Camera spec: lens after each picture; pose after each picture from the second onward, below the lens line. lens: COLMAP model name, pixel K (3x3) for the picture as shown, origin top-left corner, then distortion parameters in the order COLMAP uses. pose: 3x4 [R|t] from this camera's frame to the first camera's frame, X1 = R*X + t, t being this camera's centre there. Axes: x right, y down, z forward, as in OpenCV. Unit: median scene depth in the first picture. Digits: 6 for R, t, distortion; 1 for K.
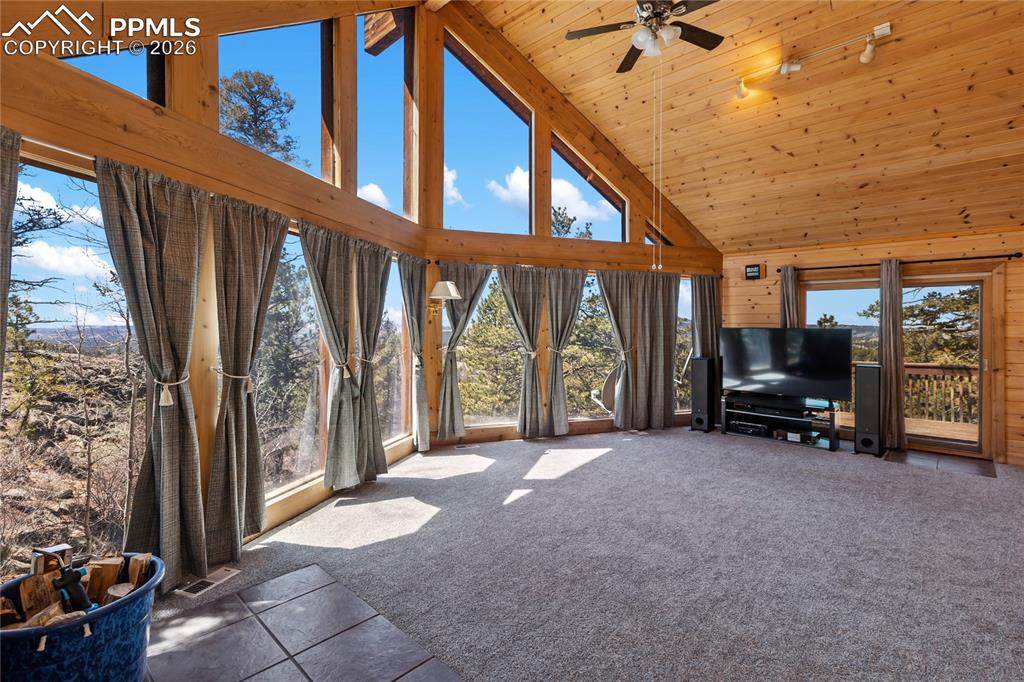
lens RADIAL K [[467.5, 0, 509.7], [0, 467.5, 326.7], [0, 0, 1]] dist [0.000593, 0.001088]
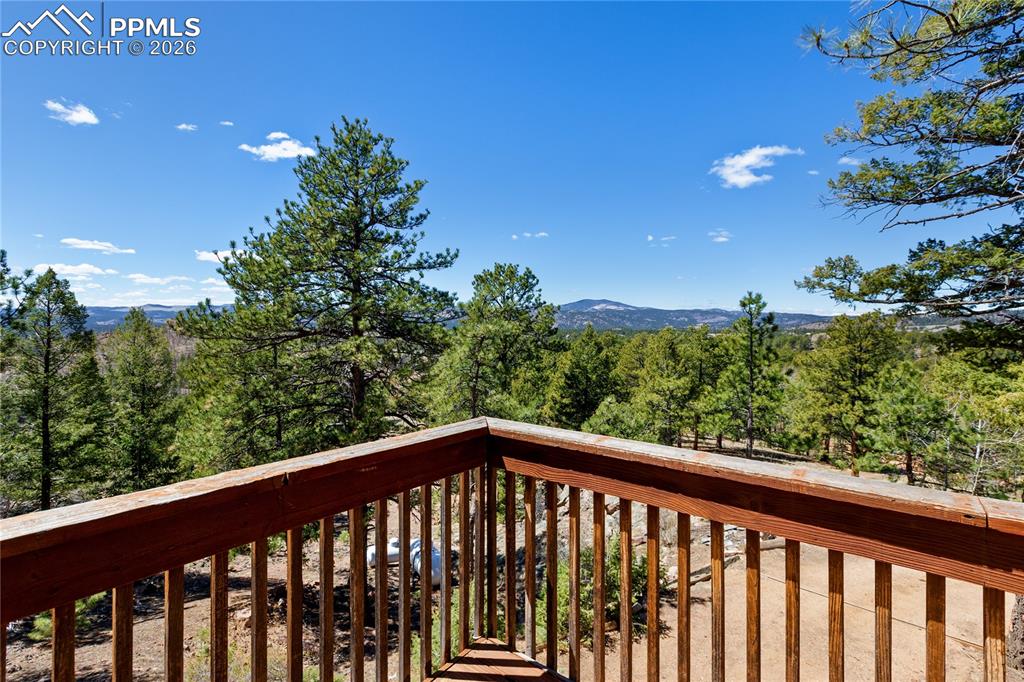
lens RADIAL K [[467.5, 0, 509.6], [0, 467.5, 317.7], [0, 0, 1]] dist [0.000593, 0.001088]
pose [[0.994960, 0.003854, 0.100203, 1.141783], [-0.004674, 0.999957, 0.007952, 0.038219], [-0.100168, -0.008380, 0.994935, 1.569719]]
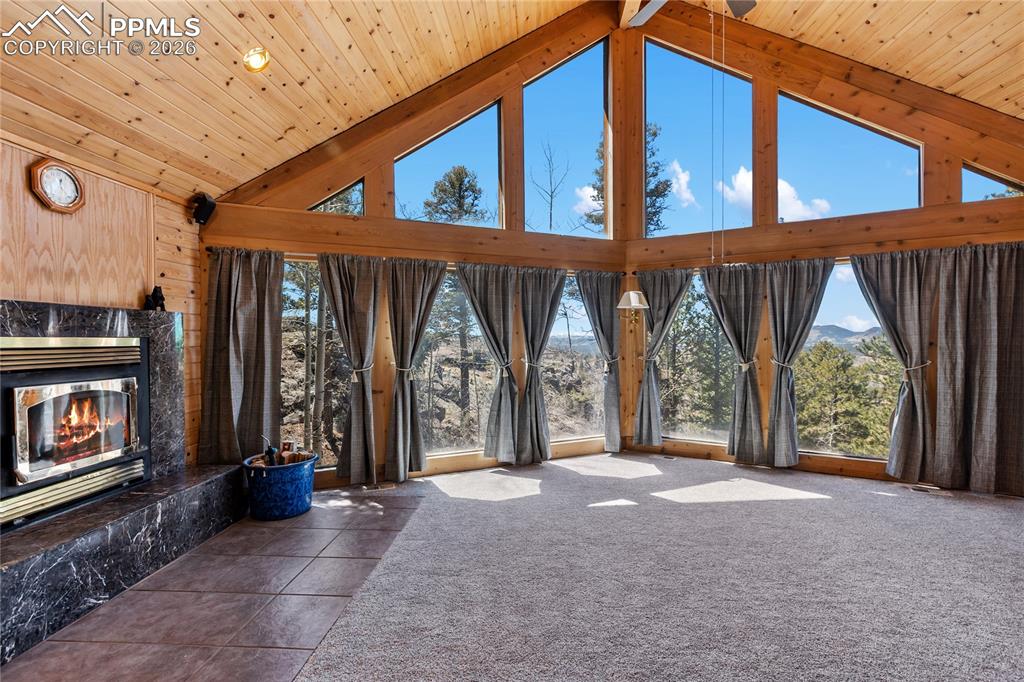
lens RADIAL K [[467.5, 0, 517.1], [0, 467.5, 343.3], [0, 0, 1]] dist [0.000593, 0.001088]
pose [[0.649234, 0.001898, -0.760587, 0.536715], [0.011814, 0.999851, 0.012579, 0.001191], [0.760497, -0.017152, 0.649114, 0.158893]]
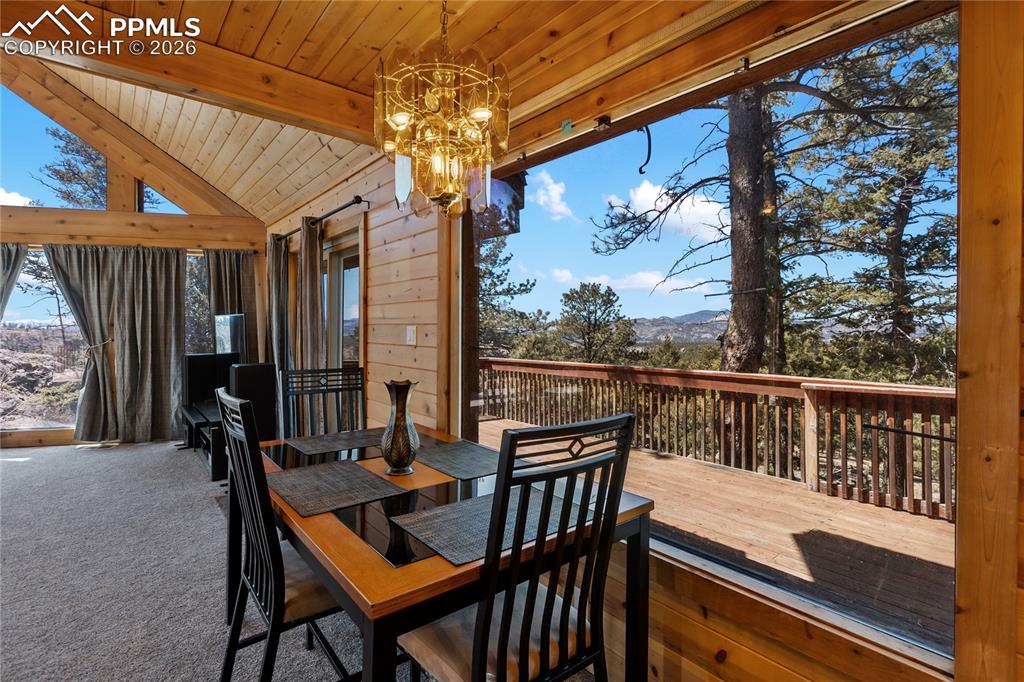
lens RADIAL K [[467.5, 0, 508.9], [0, 467.5, 333.4], [0, 0, 1]] dist [0.000593, 0.001088]
pose [[0.991708, 0.000643, -0.128508, 1.443108], [0.001267, 0.999890, 0.014781, 0.028480], [0.128503, -0.014821, 0.991598, 0.397679]]
